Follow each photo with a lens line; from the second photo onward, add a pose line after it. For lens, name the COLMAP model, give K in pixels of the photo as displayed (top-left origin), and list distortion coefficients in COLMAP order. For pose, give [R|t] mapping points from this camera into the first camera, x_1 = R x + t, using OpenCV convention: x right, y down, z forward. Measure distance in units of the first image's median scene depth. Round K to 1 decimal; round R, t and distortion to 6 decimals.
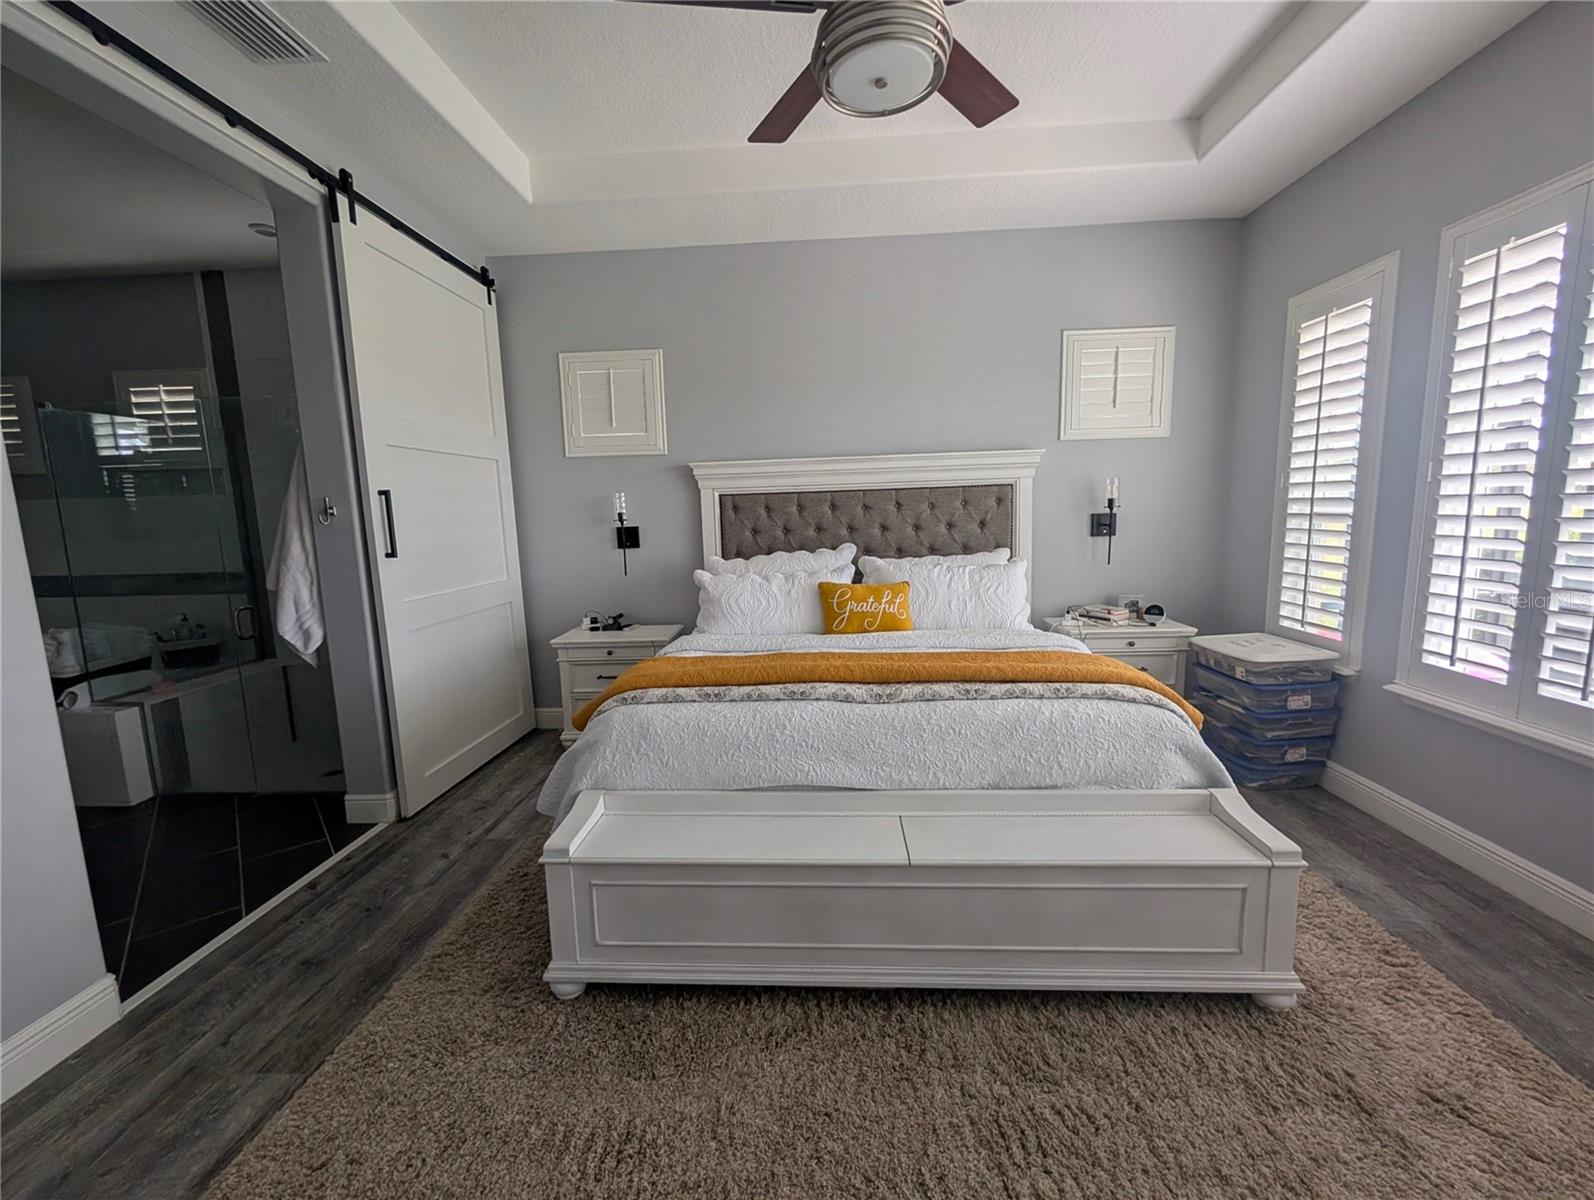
lens RADIAL K [[656.6, 0, 797.0], [0, 656.6, 600.0], [0, 0, 1]] dist [0.000066, -0.000011]
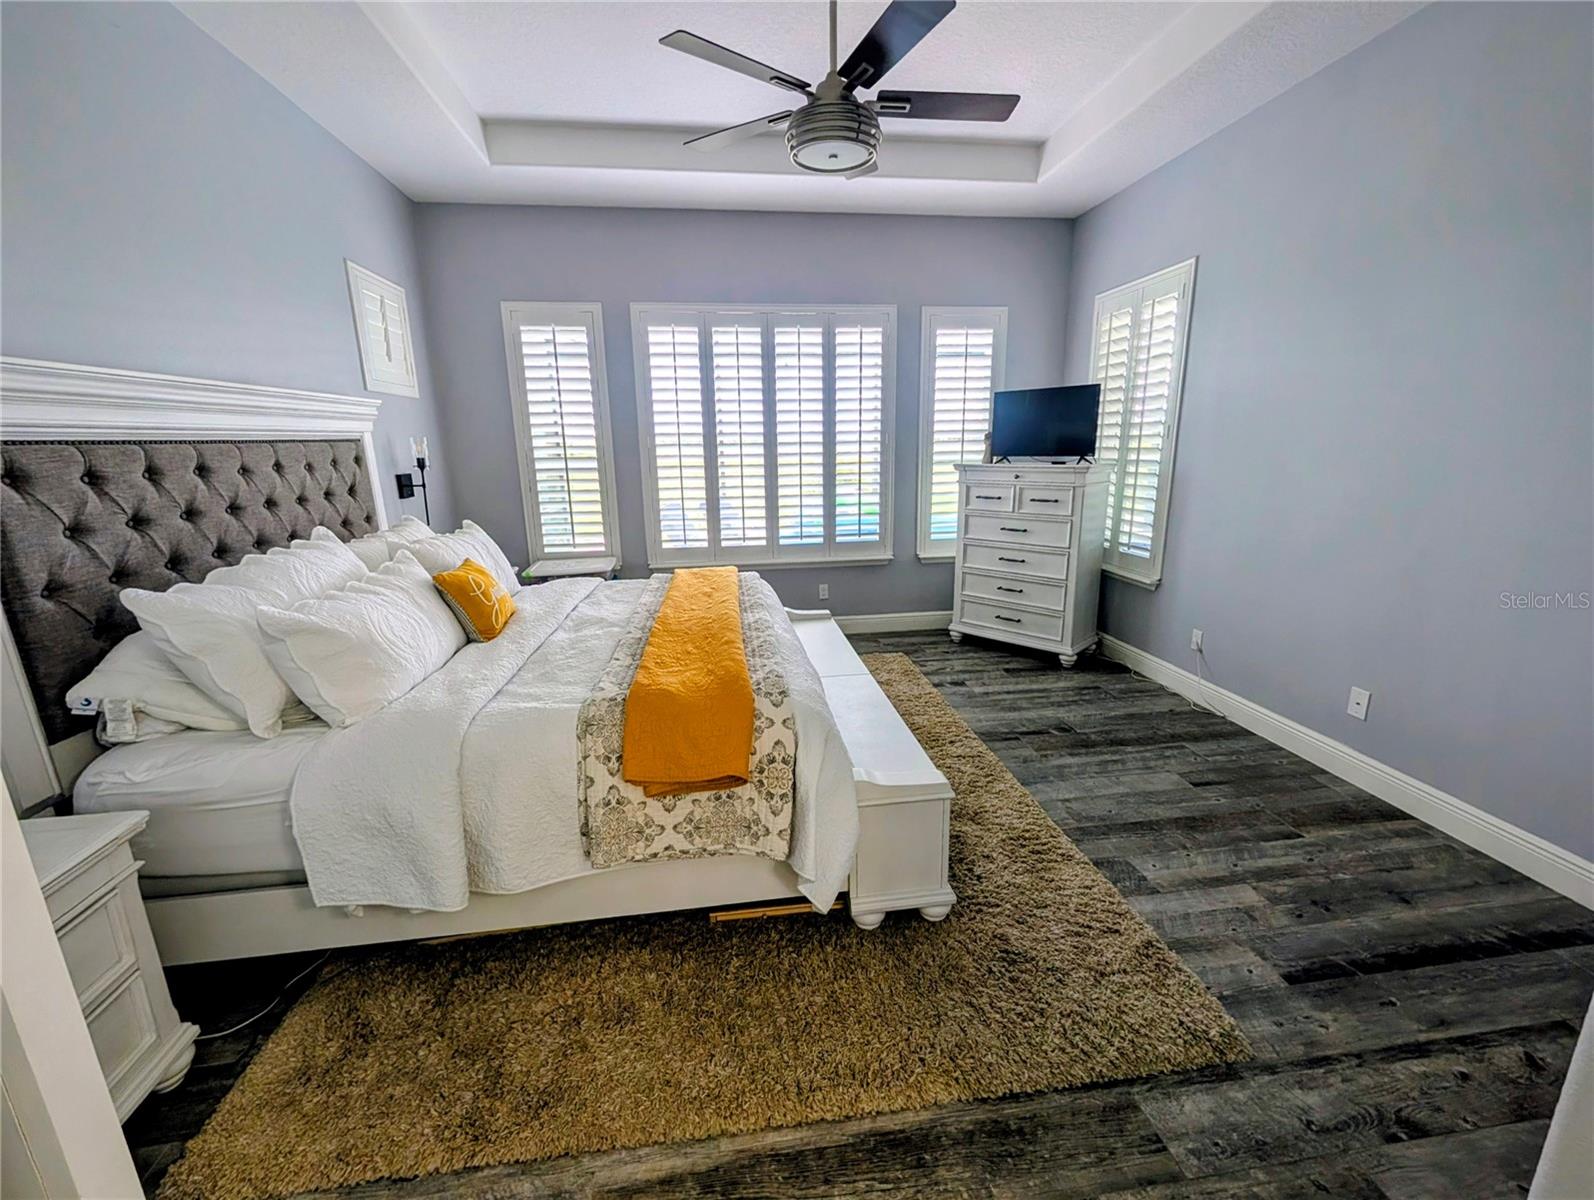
lens RADIAL K [[656.6, 0, 797.0], [0, 656.6, 600.0], [0, 0, 1]] dist [0.000066, -0.000011]
pose [[-0.187627, -0.209728, 0.959589, -0.726271], [0.157634, 0.957847, 0.240169, -0.118635], [-0.969509, 0.196326, -0.146658, 0.761806]]
